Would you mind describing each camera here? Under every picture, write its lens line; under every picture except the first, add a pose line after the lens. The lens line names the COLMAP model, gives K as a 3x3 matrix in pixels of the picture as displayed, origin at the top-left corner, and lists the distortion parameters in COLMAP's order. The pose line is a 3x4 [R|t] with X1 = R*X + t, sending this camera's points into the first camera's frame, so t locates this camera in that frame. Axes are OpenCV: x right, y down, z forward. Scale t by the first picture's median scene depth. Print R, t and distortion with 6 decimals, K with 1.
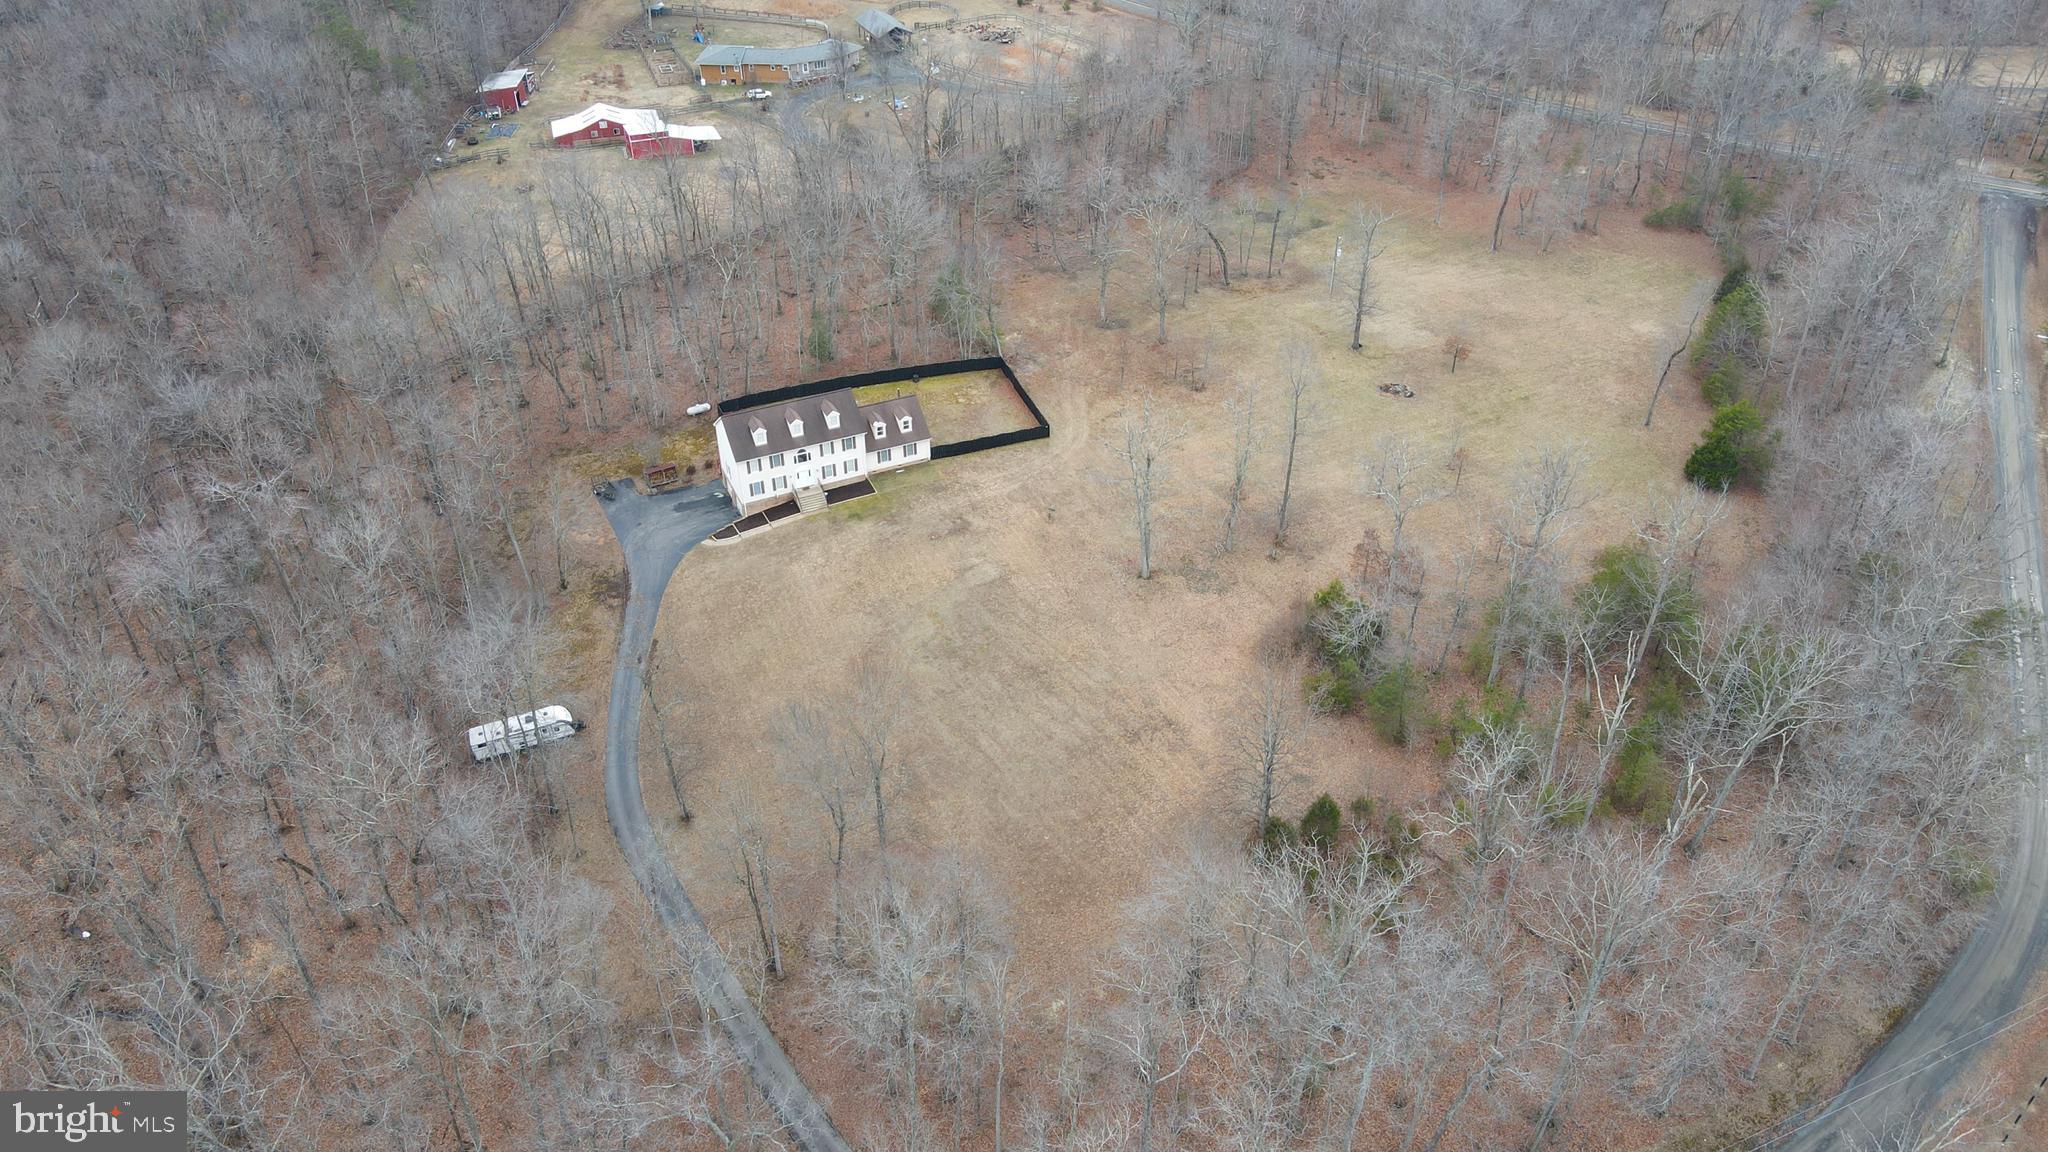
lens RADIAL K [[1518.1, 0, 1020.3], [0, 1518.1, 591.5], [0, 0, 1]] dist [-0.001638, 0.036155]
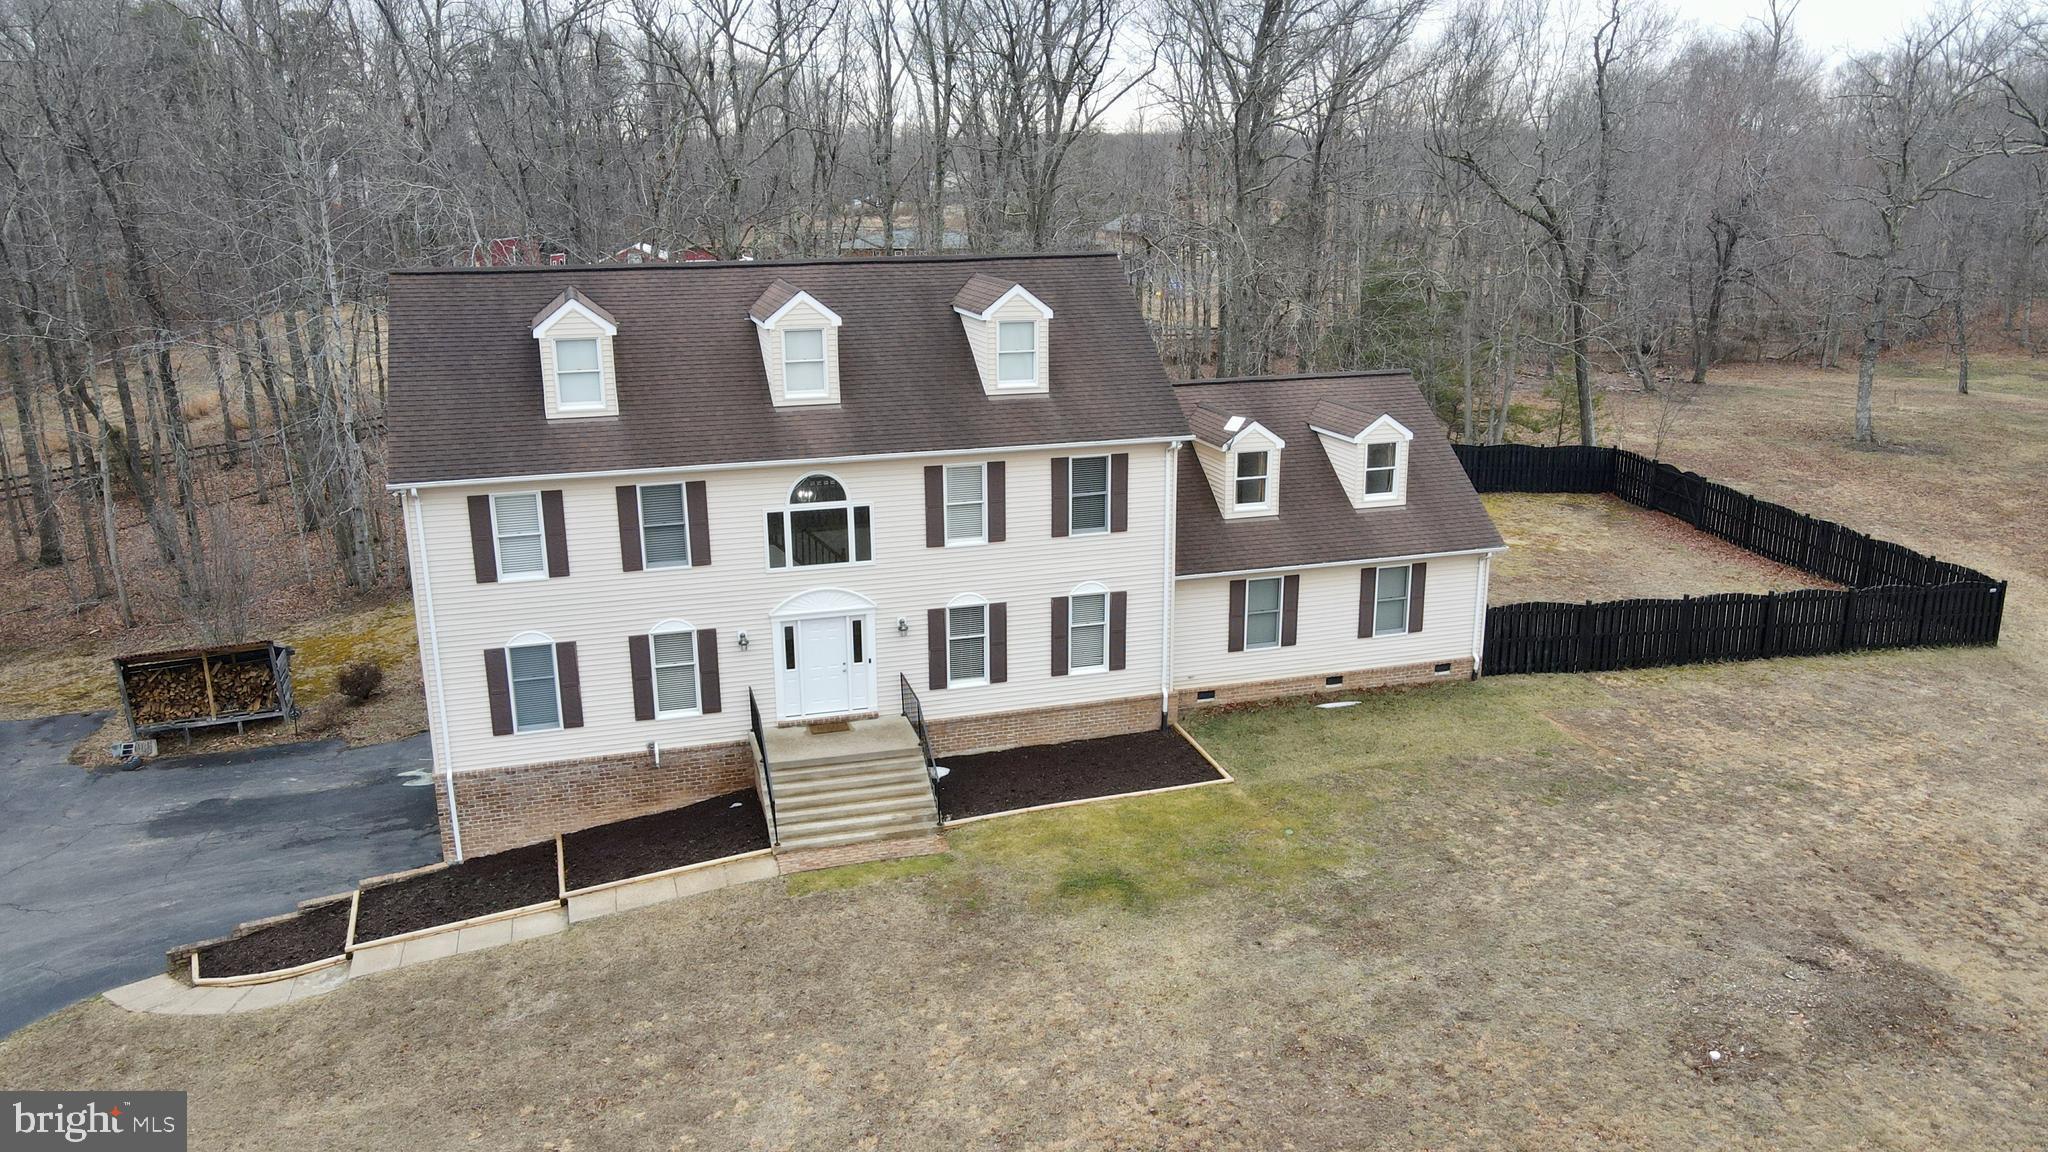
lens RADIAL K [[1518.1, 0, 1023.1], [0, 1518.1, 590.2], [0, 0, 1]] dist [-0.001638, 0.036155]
pose [[0.991213, 0.032879, -0.128123, -0.095736], [-0.077708, 0.928585, -0.362893, -0.020371], [0.107042, 0.369660, 0.922981, 0.823878]]
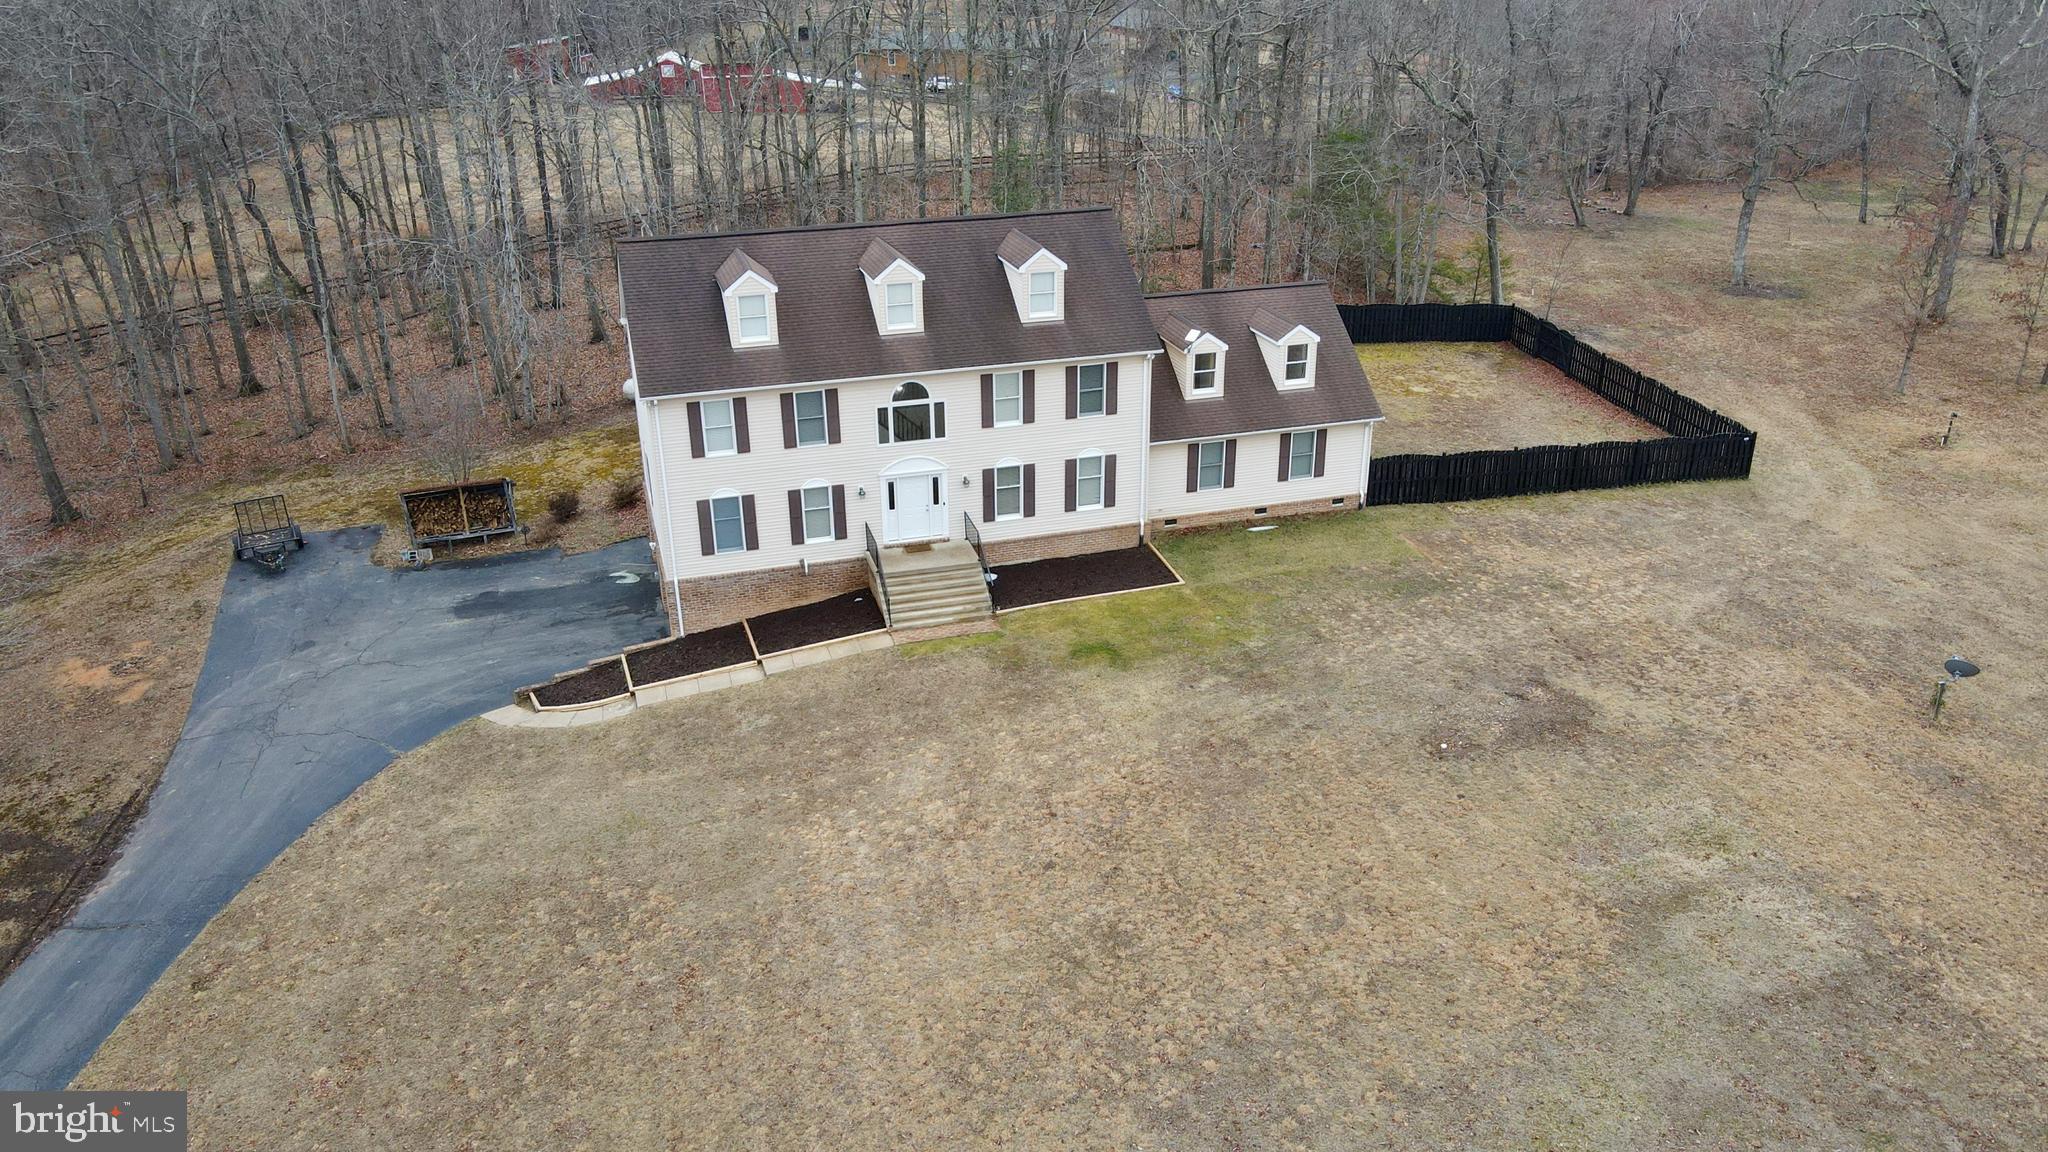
lens RADIAL K [[1518.1, 0, 1027.5], [0, 1518.1, 594.4], [0, 0, 1]] dist [-0.001638, 0.036155]
pose [[0.991240, 0.052406, -0.121228, -0.088540], [-0.077447, 0.974169, -0.212123, -0.005249], [0.106980, 0.219653, 0.969695, 0.737580]]
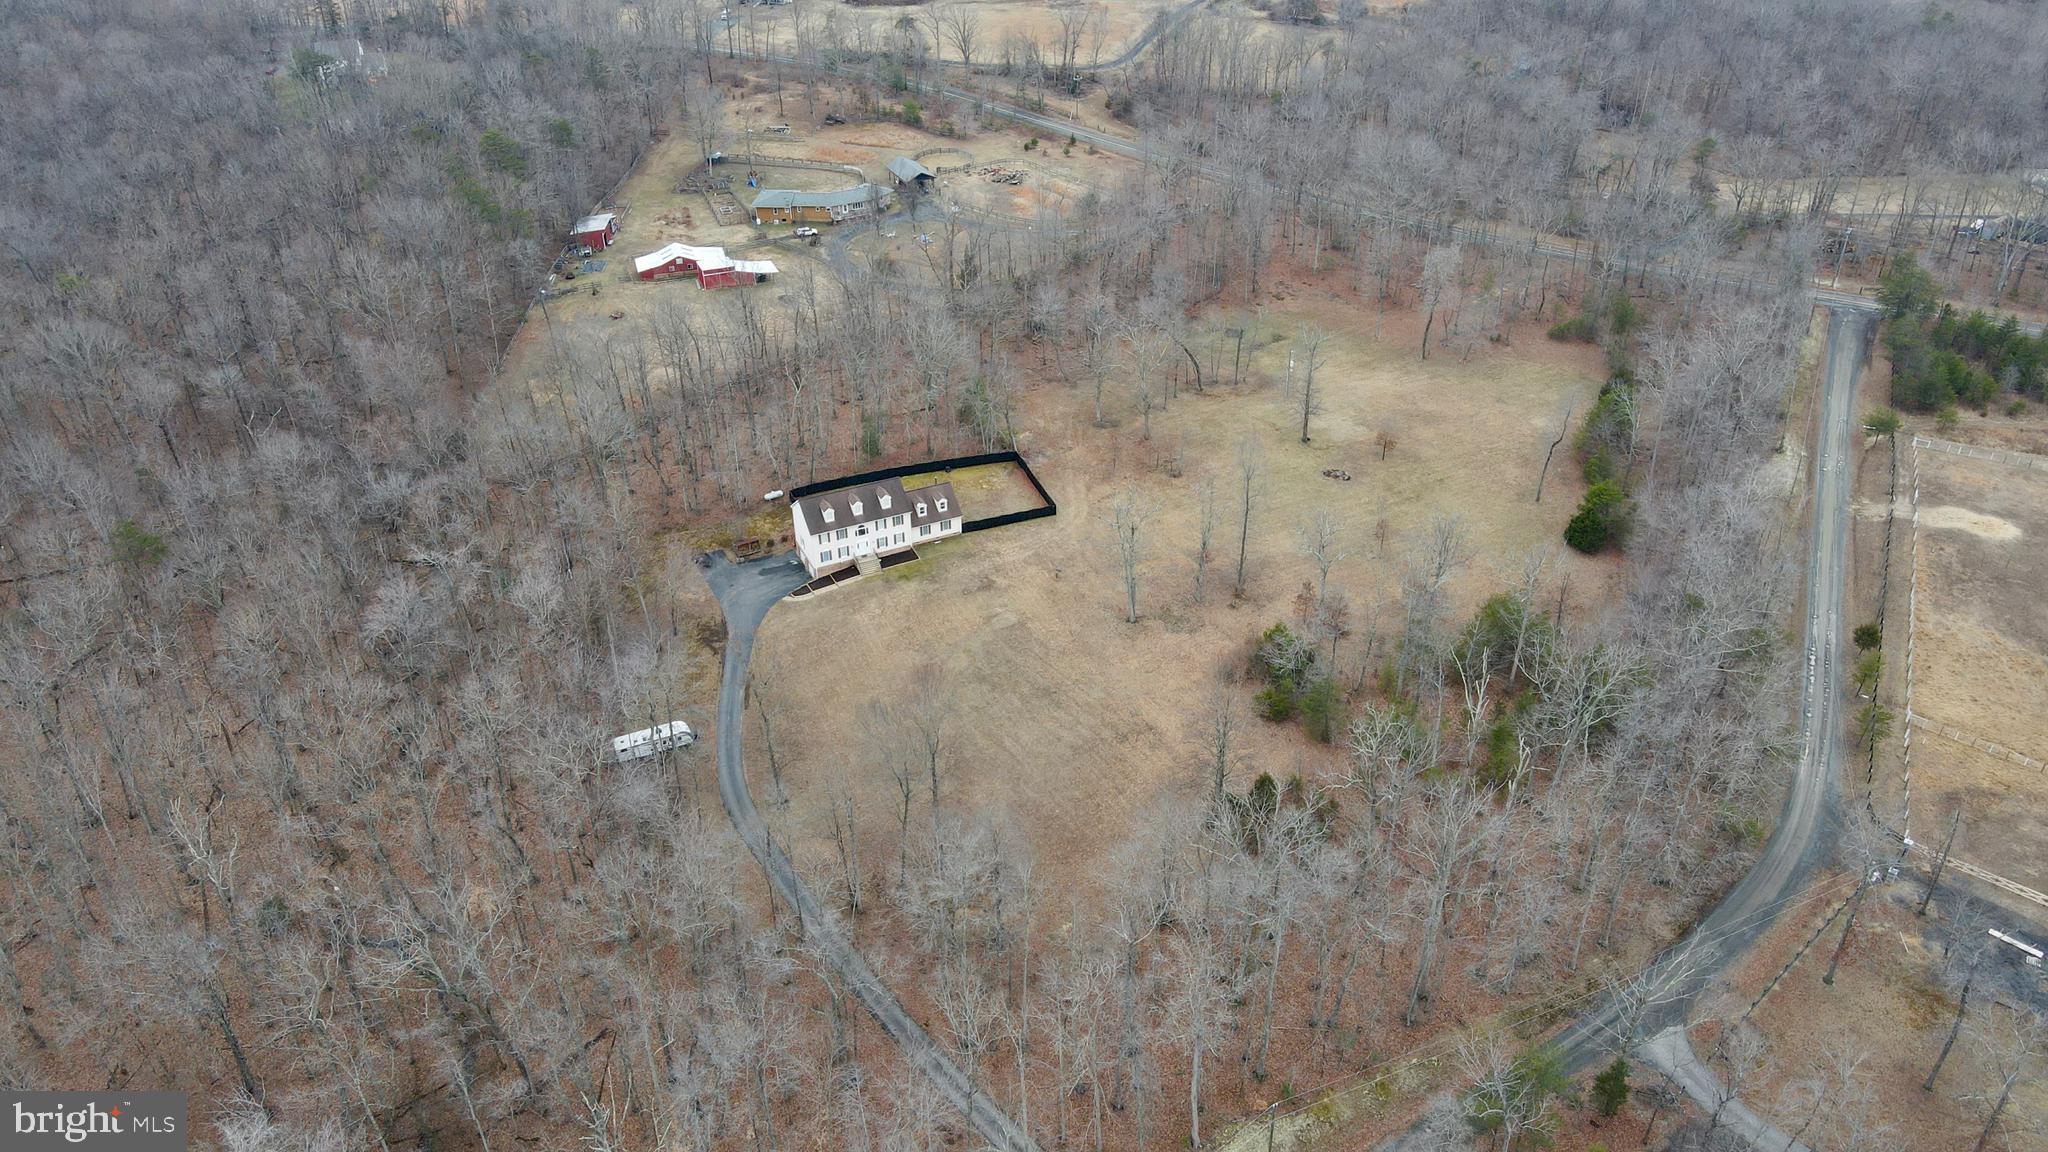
lens RADIAL K [[1518.1, 0, 1024.6], [0, 1518.1, 586.2], [0, 0, 1]] dist [-0.001638, 0.036155]
pose [[0.999953, -0.009556, -0.001654, -0.005560], [0.009432, 0.997944, -0.063389, 0.038201], [0.002256, 0.063371, 0.997988, -0.256880]]
